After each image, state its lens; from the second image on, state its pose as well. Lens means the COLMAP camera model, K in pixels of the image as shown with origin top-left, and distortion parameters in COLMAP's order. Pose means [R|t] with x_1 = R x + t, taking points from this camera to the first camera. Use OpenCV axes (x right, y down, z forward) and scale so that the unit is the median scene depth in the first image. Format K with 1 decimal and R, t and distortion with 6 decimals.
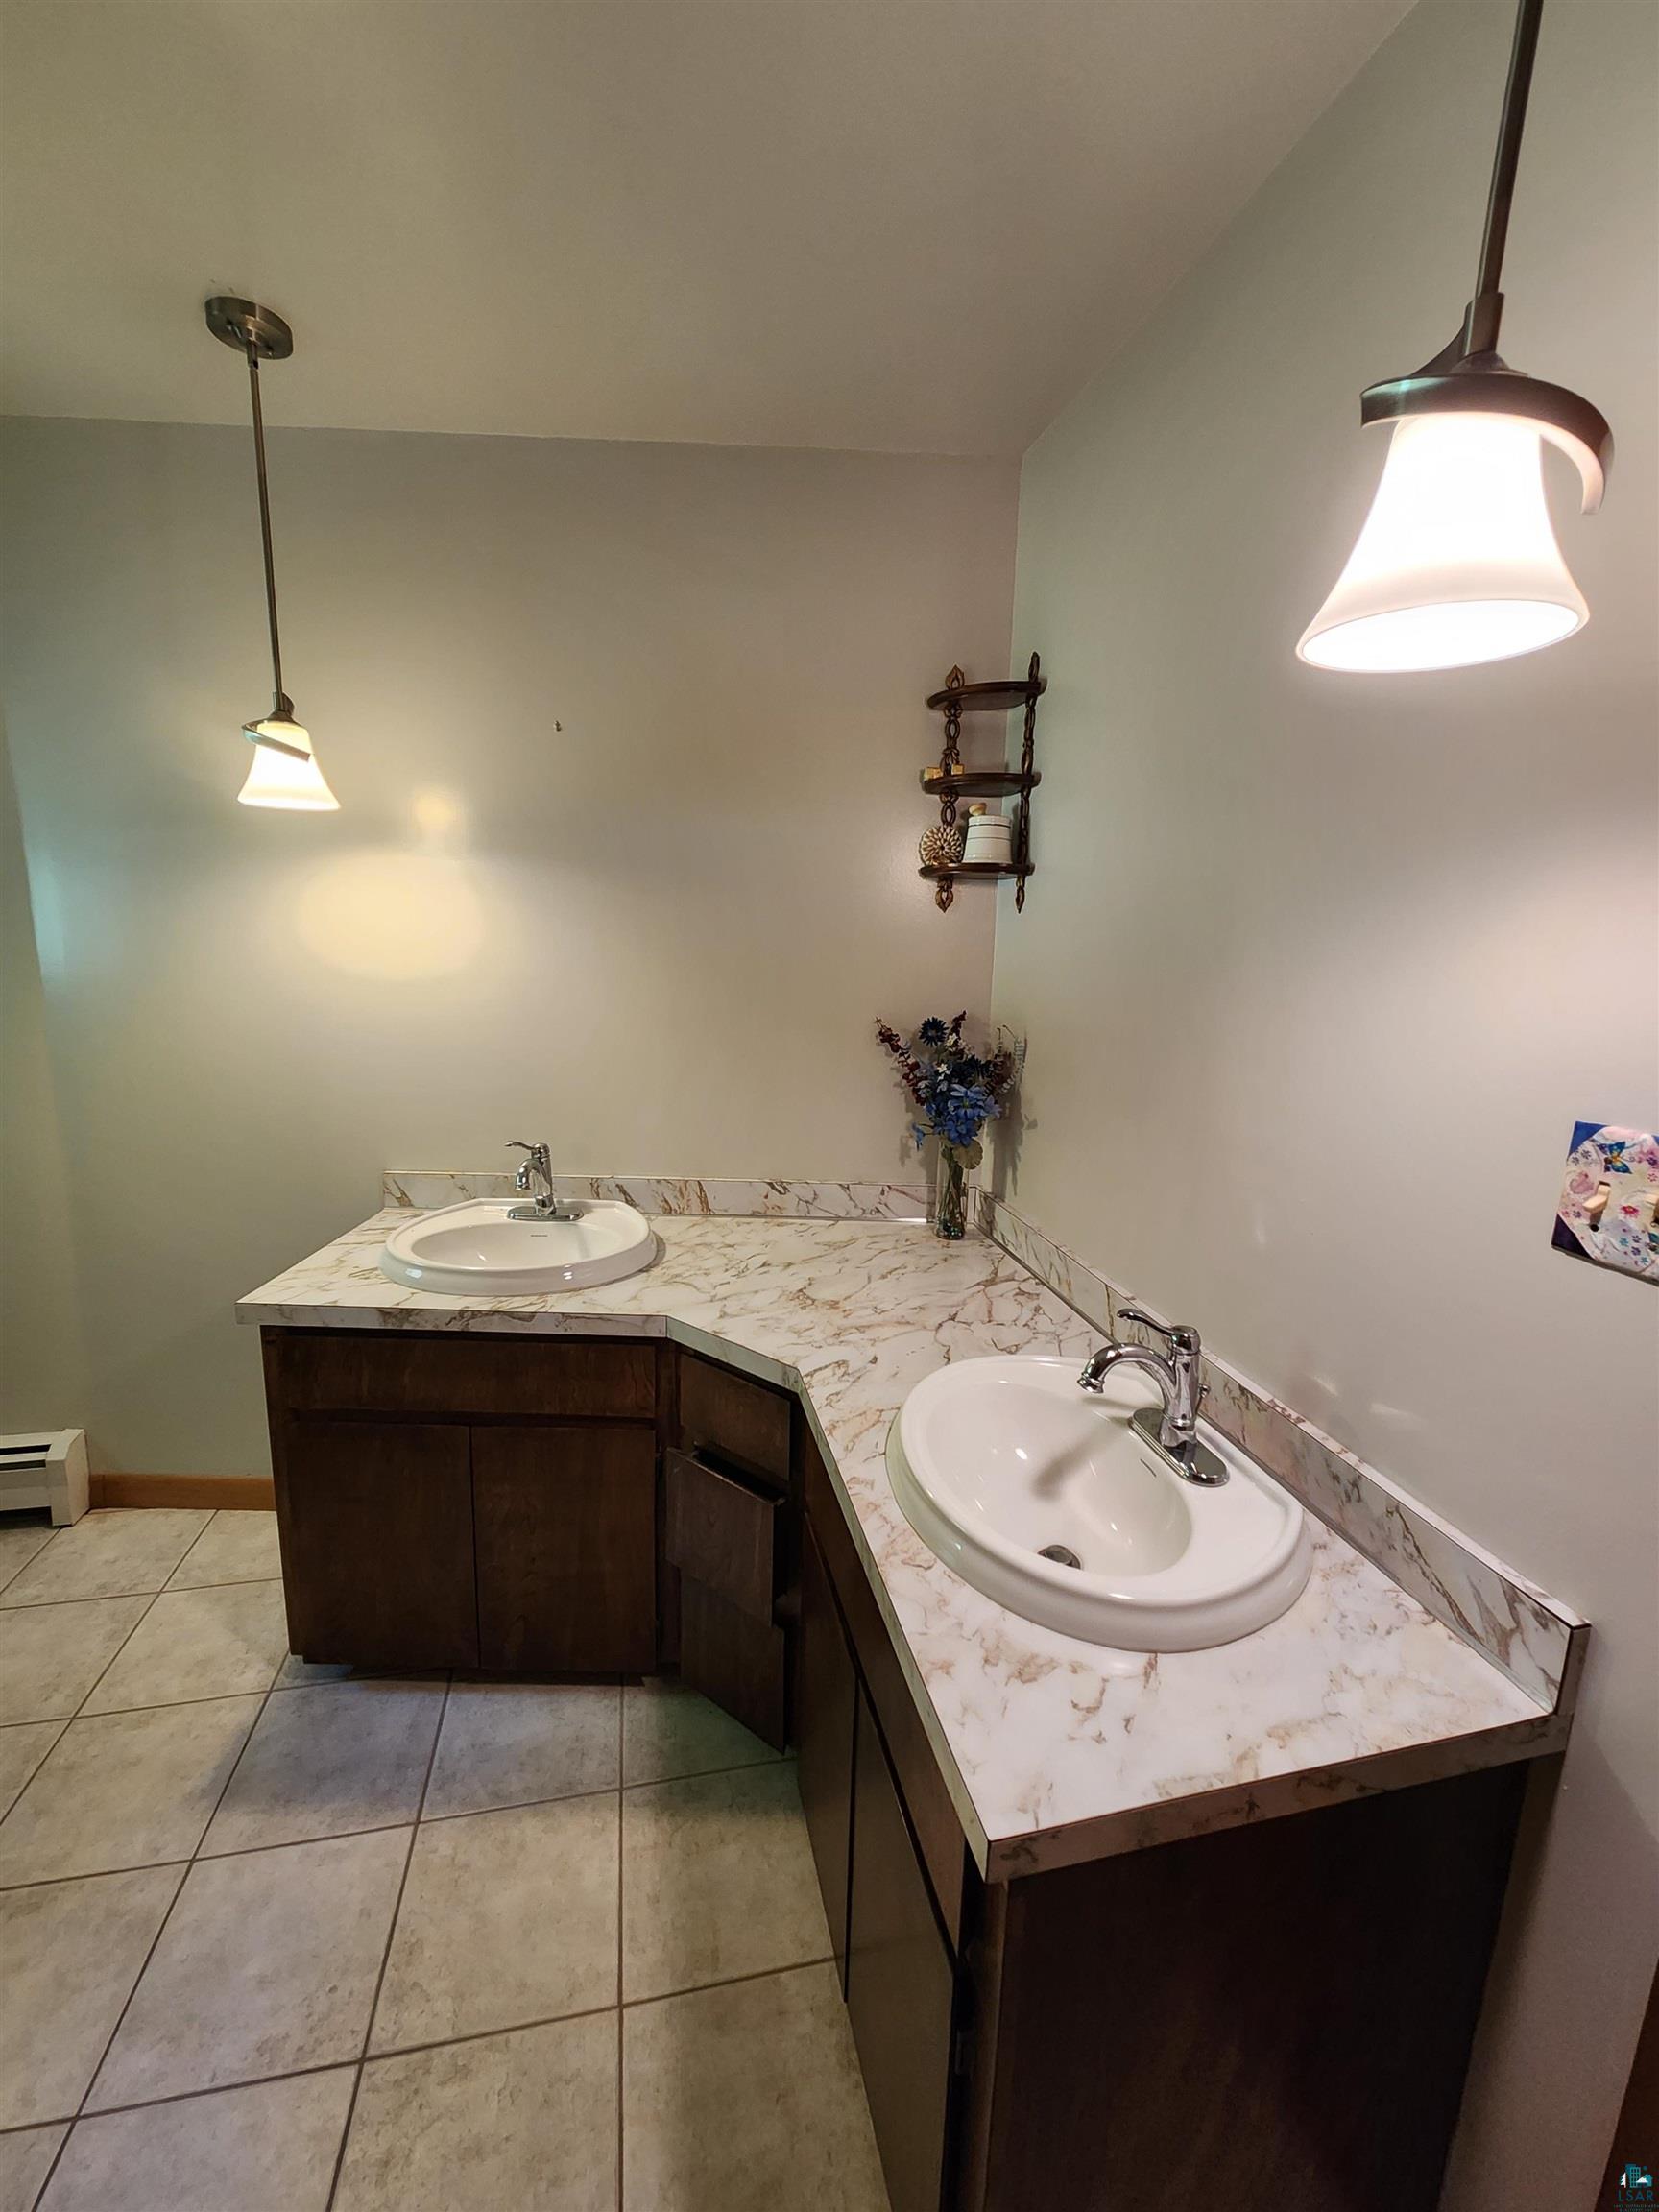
lens RADIAL K [[896.2, 0, 833.1], [0, 896.2, 1098.5], [0, 0, 1]] dist [-0.007481, -0.001900]
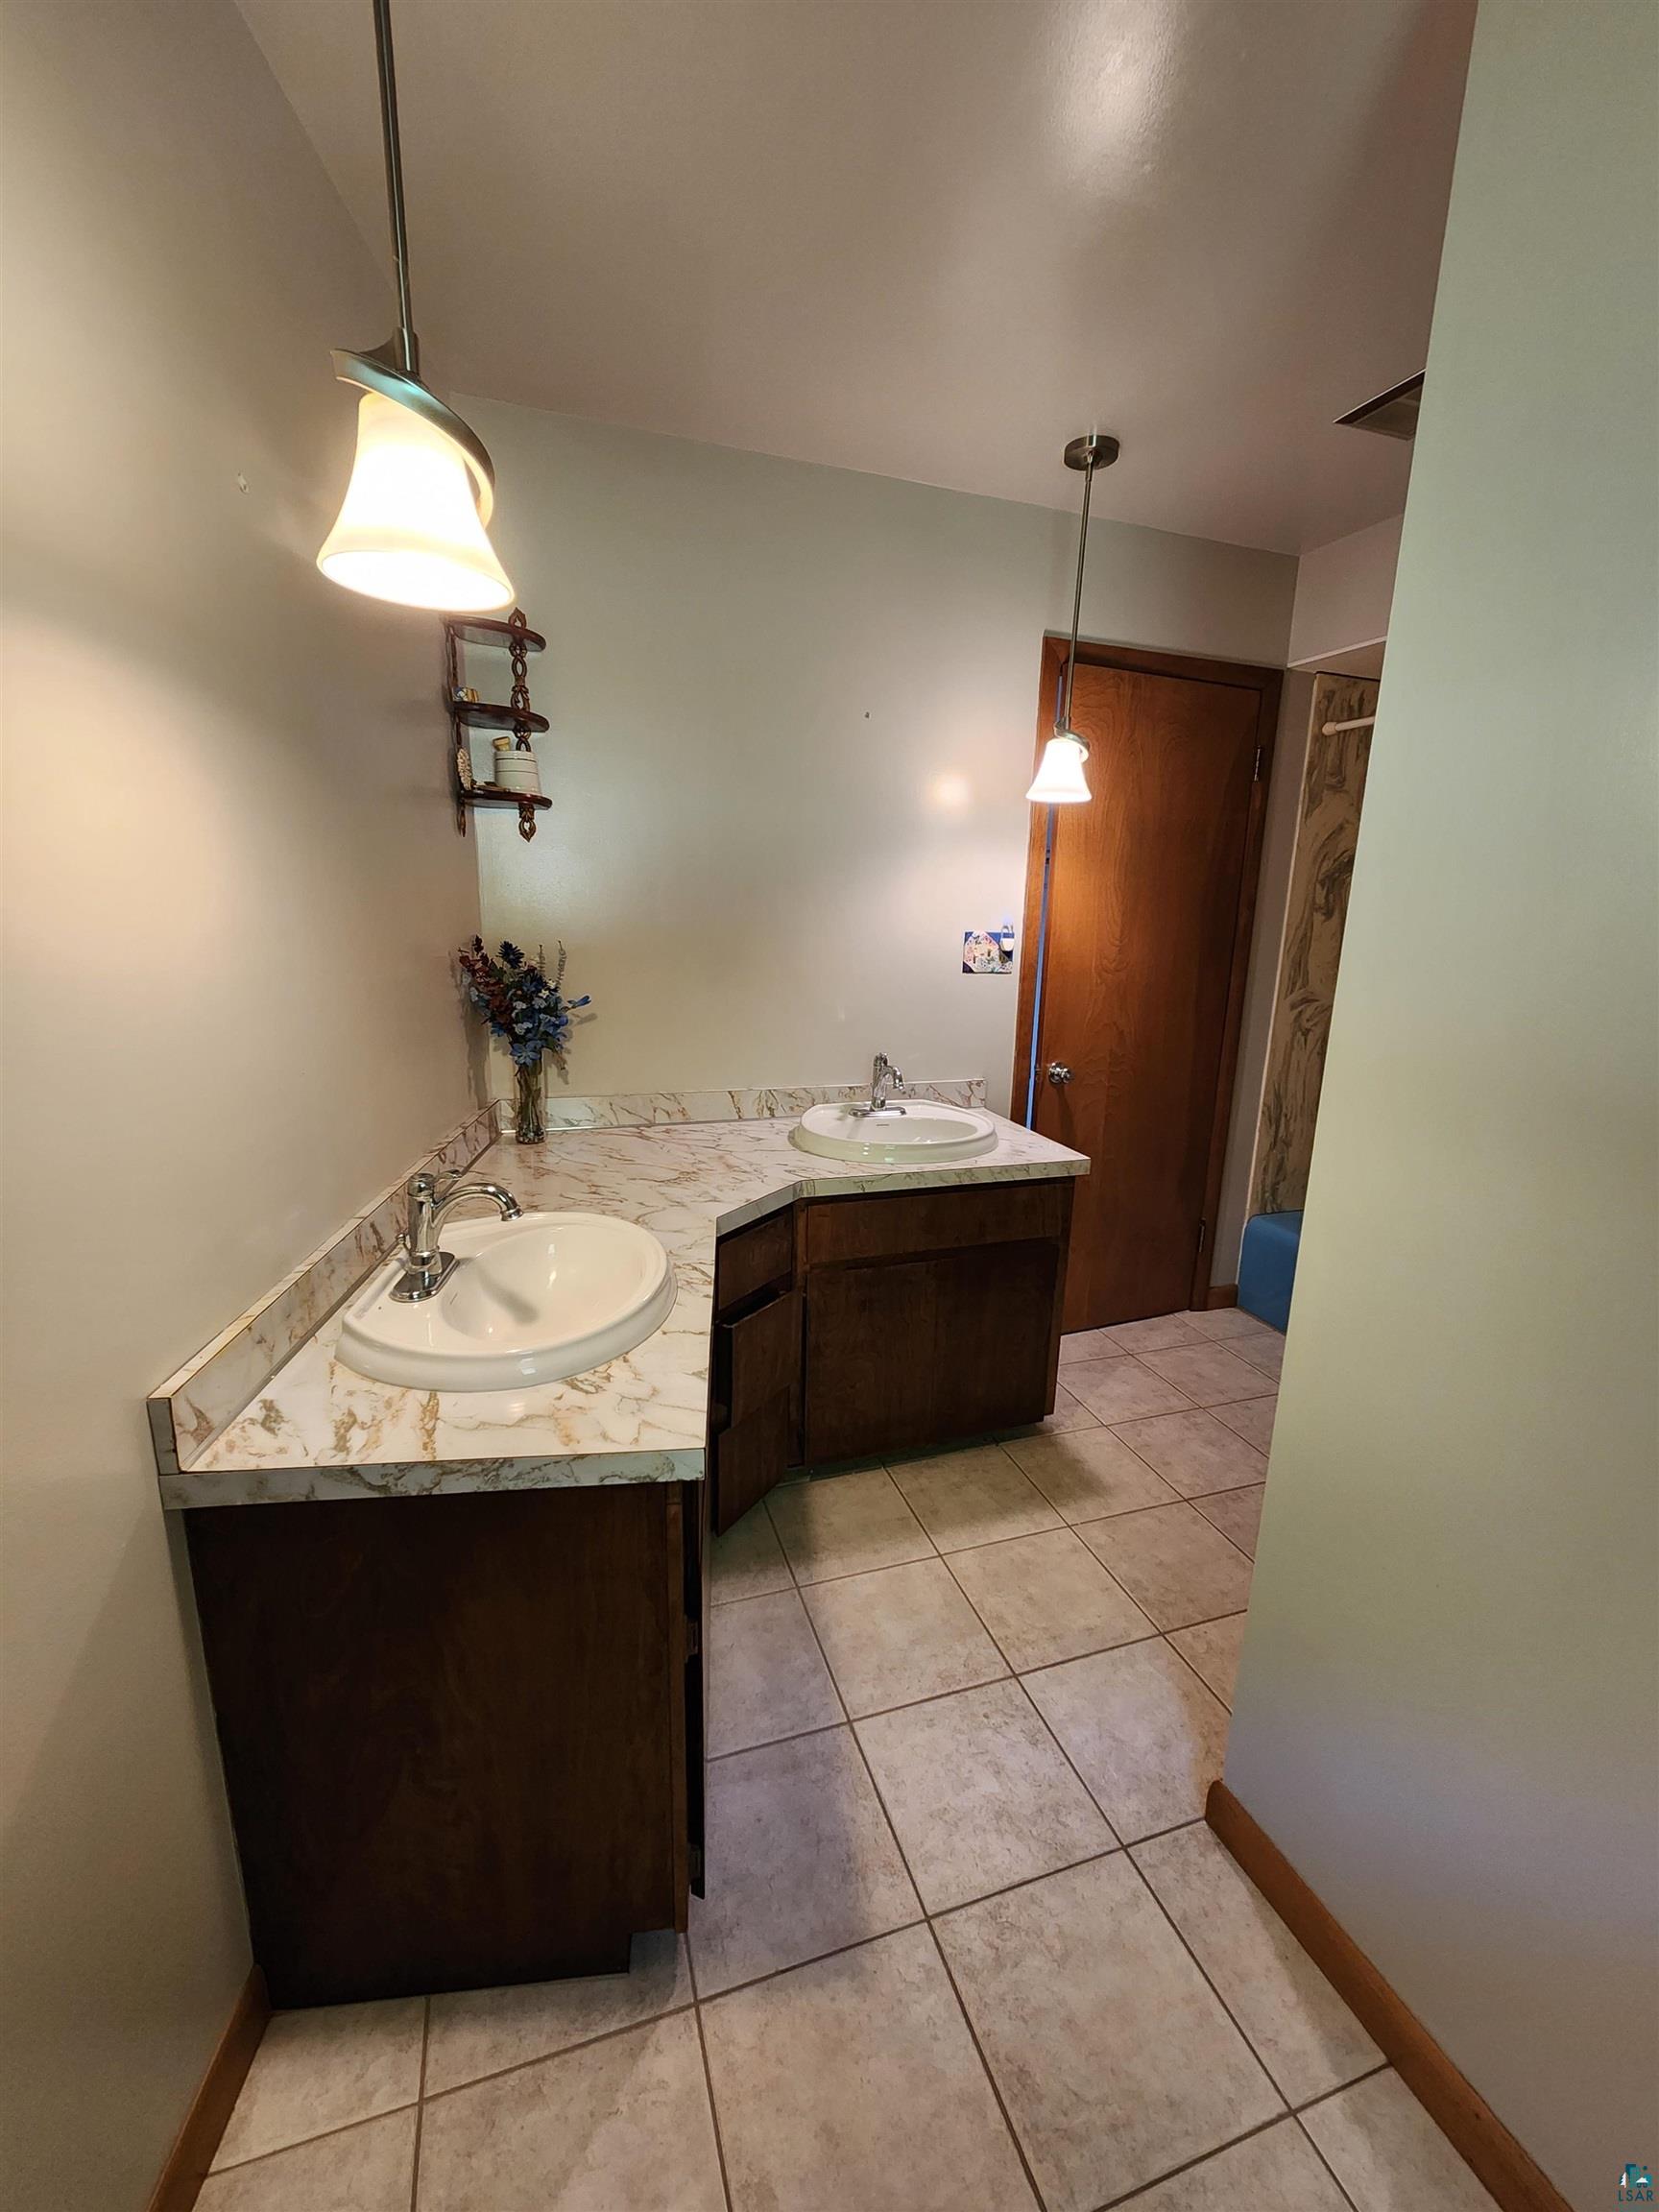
lens RADIAL K [[896.2, 0, 829.8], [0, 896.2, 1108.5], [0, 0, 1]] dist [-0.007481, -0.001900]
pose [[-0.097463, -0.257844, 0.961258, -1.301829], [0.154363, 0.950252, 0.270543, -0.172768], [-0.983195, 0.174750, -0.052813, 0.951989]]
